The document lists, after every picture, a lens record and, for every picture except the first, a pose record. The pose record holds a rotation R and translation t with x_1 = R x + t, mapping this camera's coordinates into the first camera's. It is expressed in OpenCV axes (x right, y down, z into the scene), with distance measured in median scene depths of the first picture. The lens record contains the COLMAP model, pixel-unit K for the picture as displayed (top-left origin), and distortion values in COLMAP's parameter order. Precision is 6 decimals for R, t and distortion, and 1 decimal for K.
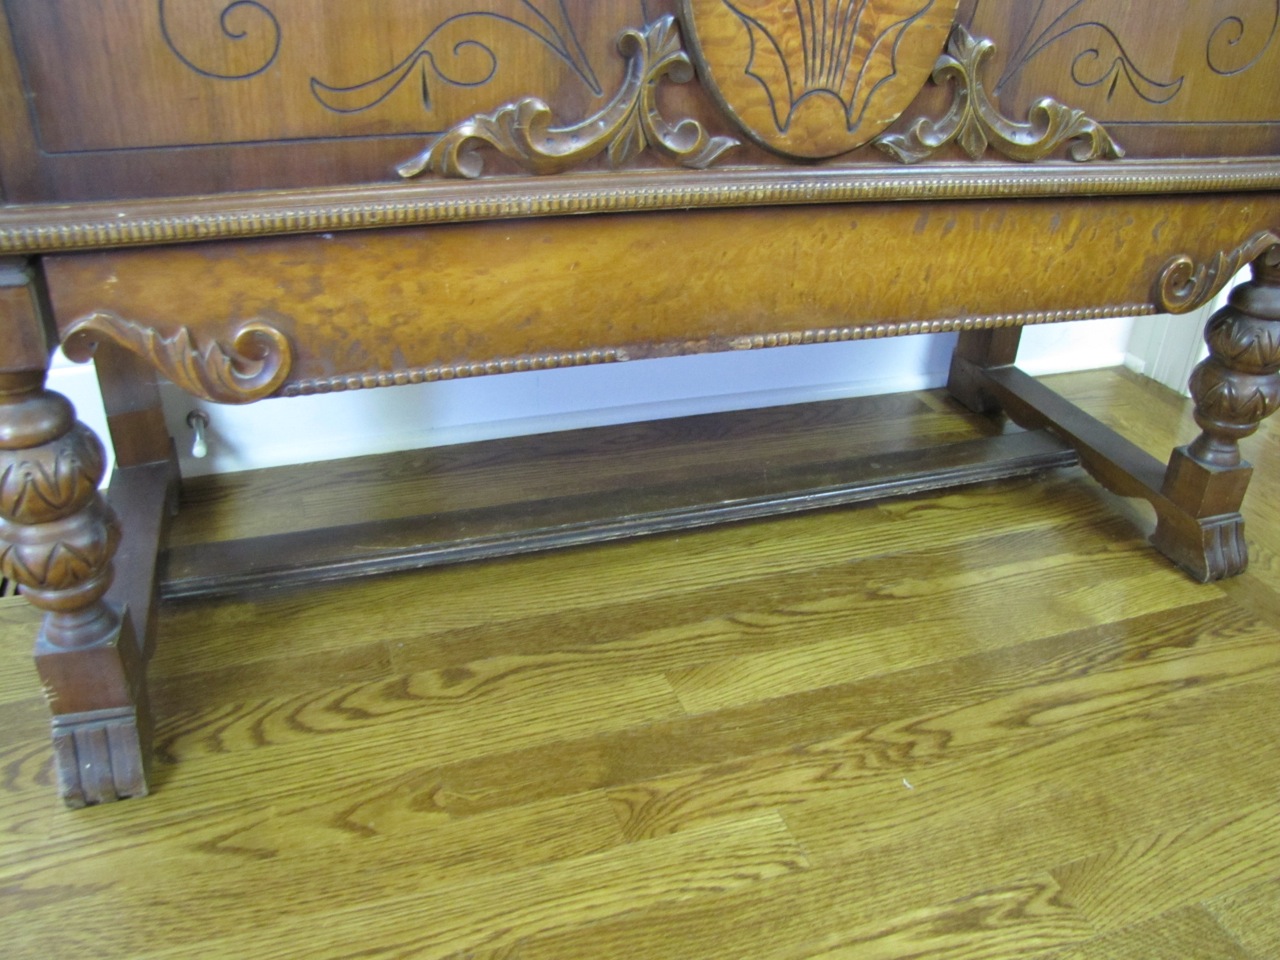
lens RADIAL K [[1058.8, 0, 632.1], [0, 1058.8, 475.5], [0, 0, 1]] dist [-0.182406, 0.151906]
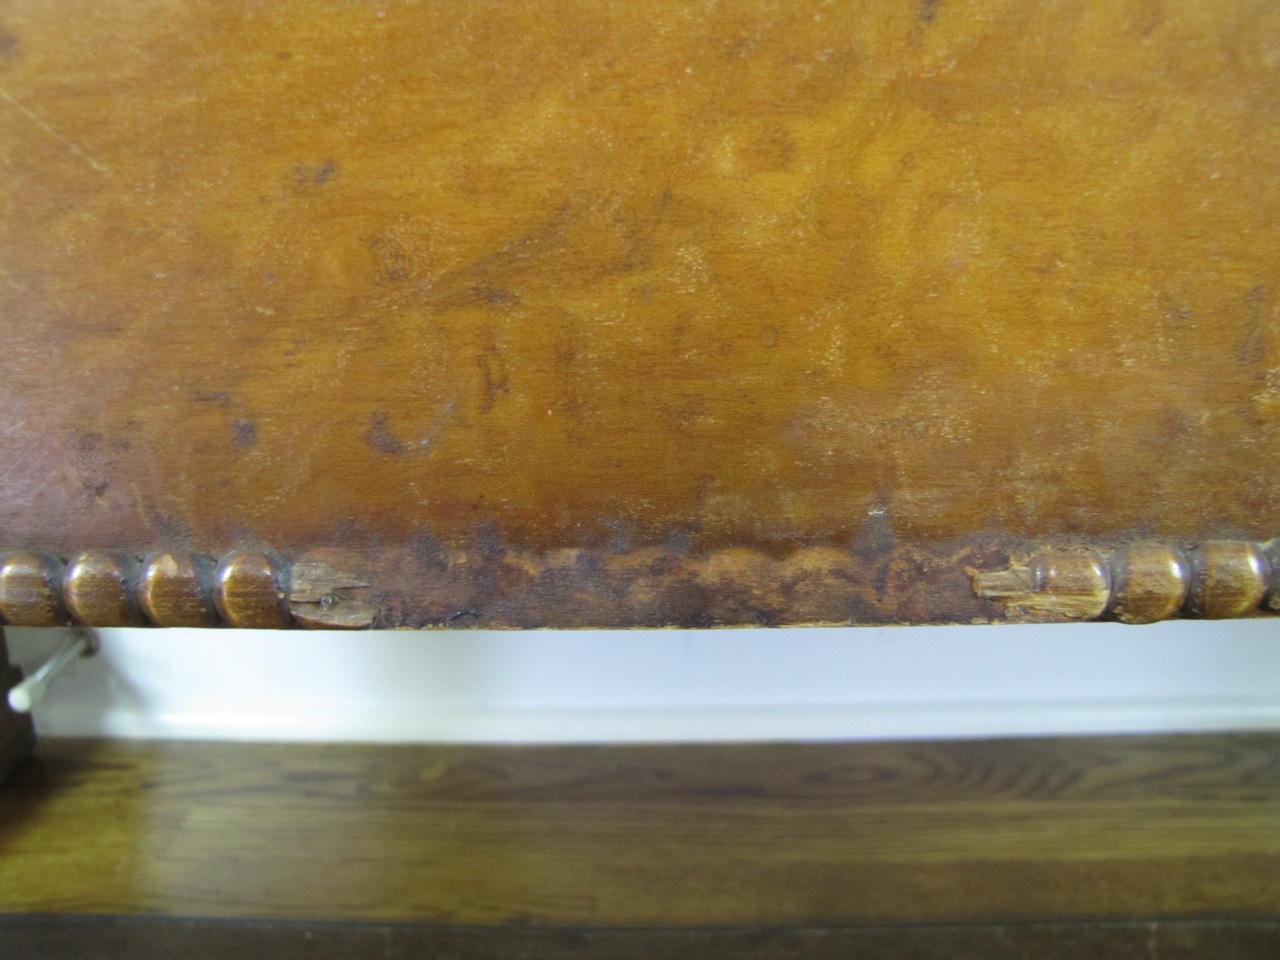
lens RADIAL K [[1058.8, 0, 646.7], [0, 1058.8, 475.5], [0, 0, 1]] dist [-0.182406, 0.151906]
pose [[0.943251, 0.045775, -0.328911, 0.102005], [-0.117949, 0.972055, -0.202973, -0.106426], [0.310428, 0.230249, 0.922291, 0.868188]]
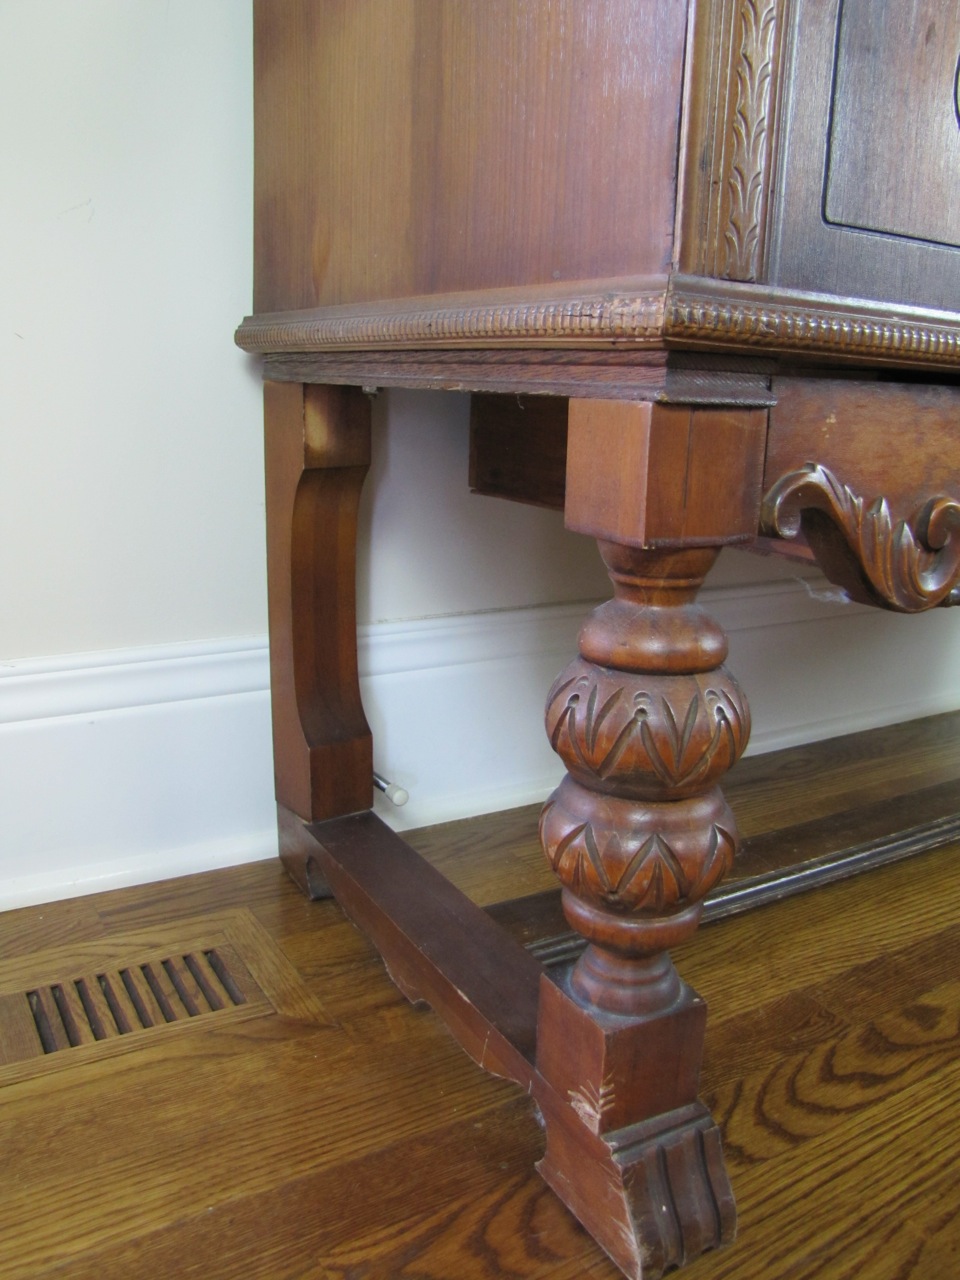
lens RADIAL K [[1058.8, 0, 470.6], [0, 1058.8, 648.2], [0, 0, 1]] dist [-0.182406, 0.151906]
pose [[0.980447, -0.057557, 0.188180, -0.758919], [0.101965, 0.966475, -0.235645, 0.087503], [-0.168309, 0.250225, 0.953446, 0.335978]]
